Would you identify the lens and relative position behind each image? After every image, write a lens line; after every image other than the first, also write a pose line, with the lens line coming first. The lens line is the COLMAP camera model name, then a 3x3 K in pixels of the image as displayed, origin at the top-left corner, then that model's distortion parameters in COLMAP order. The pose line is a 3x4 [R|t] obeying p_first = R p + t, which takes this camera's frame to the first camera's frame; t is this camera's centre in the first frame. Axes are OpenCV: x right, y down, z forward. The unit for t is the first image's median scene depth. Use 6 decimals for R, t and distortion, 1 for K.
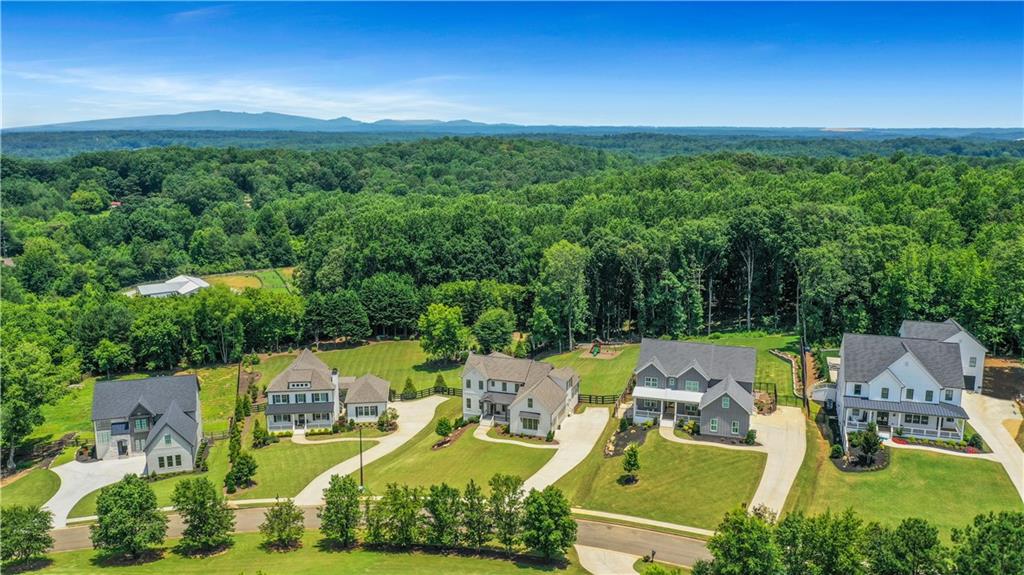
lens RADIAL K [[801.1, 0, 512.6], [0, 801.1, 282.2], [0, 0, 1]] dist [-0.013744, -0.004101]
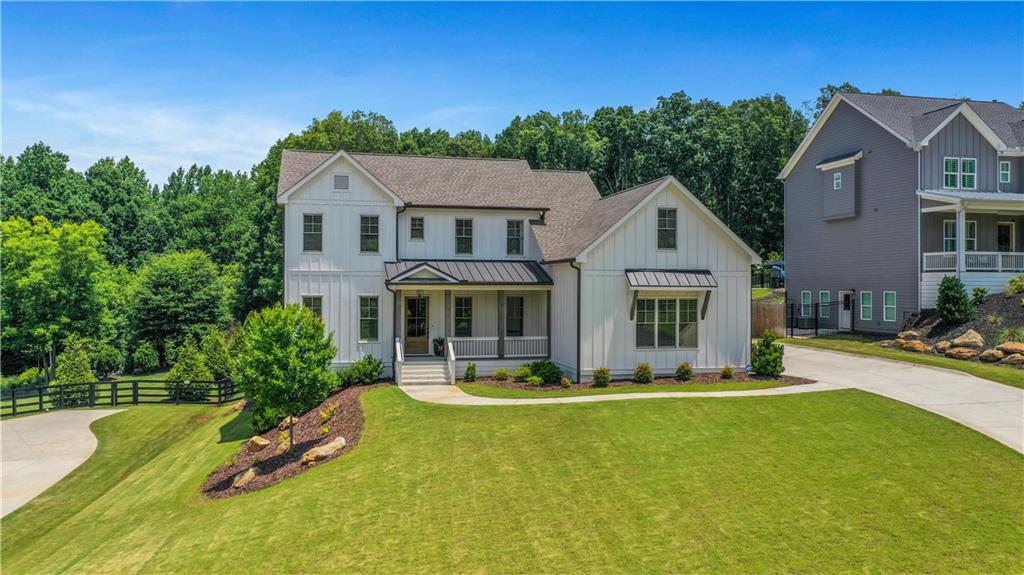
lens RADIAL K [[801.1, 0, 512.6], [0, 801.1, 282.2], [0, 0, 1]] dist [-0.013744, -0.004101]
pose [[0.850594, 0.008252, 0.525758, -0.124975], [0.094730, 0.981112, -0.168657, 0.180490], [-0.517219, 0.193263, 0.833747, 0.744027]]
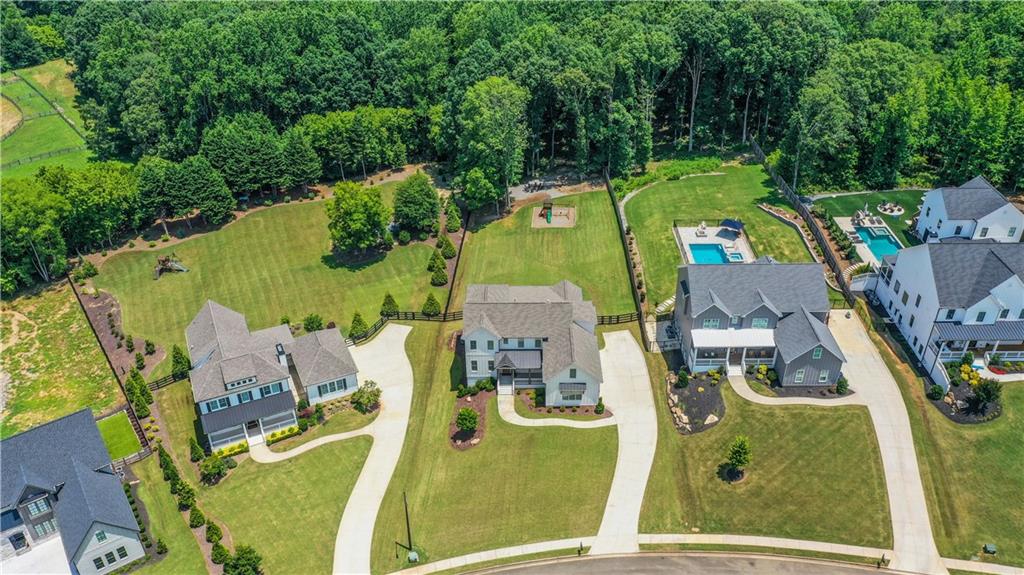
lens RADIAL K [[801.1, 0, 512.6], [0, 801.1, 282.2], [0, 0, 1]] dist [-0.013744, -0.004101]
pose [[0.950093, -0.175830, 0.257696, -0.201122], [0.066922, 0.921677, 0.382144, -0.216355], [-0.304705, -0.345826, 0.887445, 0.306153]]
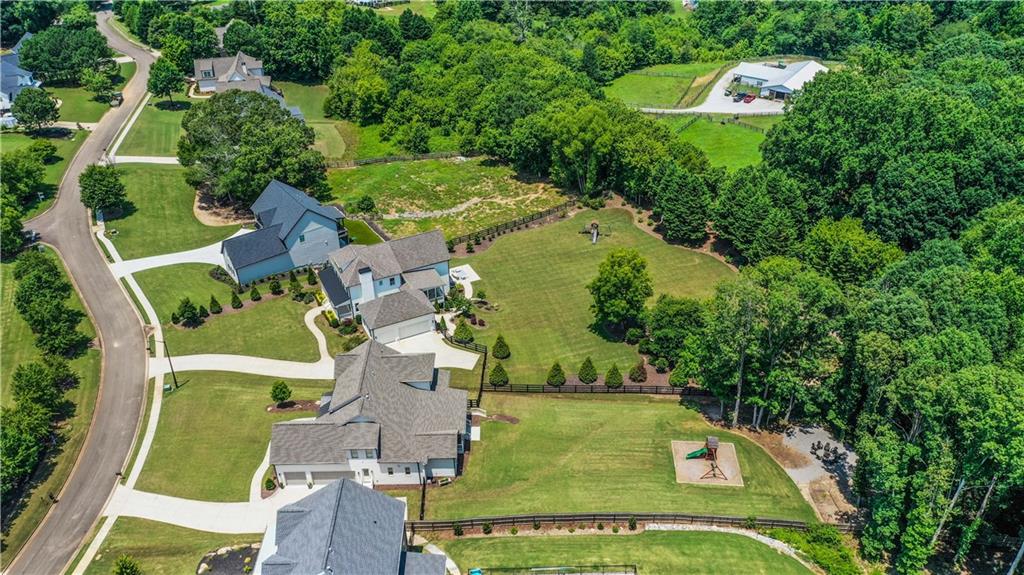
lens RADIAL K [[801.1, 0, 512.6], [0, 801.1, 282.2], [0, 0, 1]] dist [-0.013744, -0.004101]
pose [[0.327257, 0.509585, -0.795755, 0.563018], [-0.159312, 0.859826, 0.485097, -0.350971], [0.931409, -0.031978, 0.362567, 0.827453]]
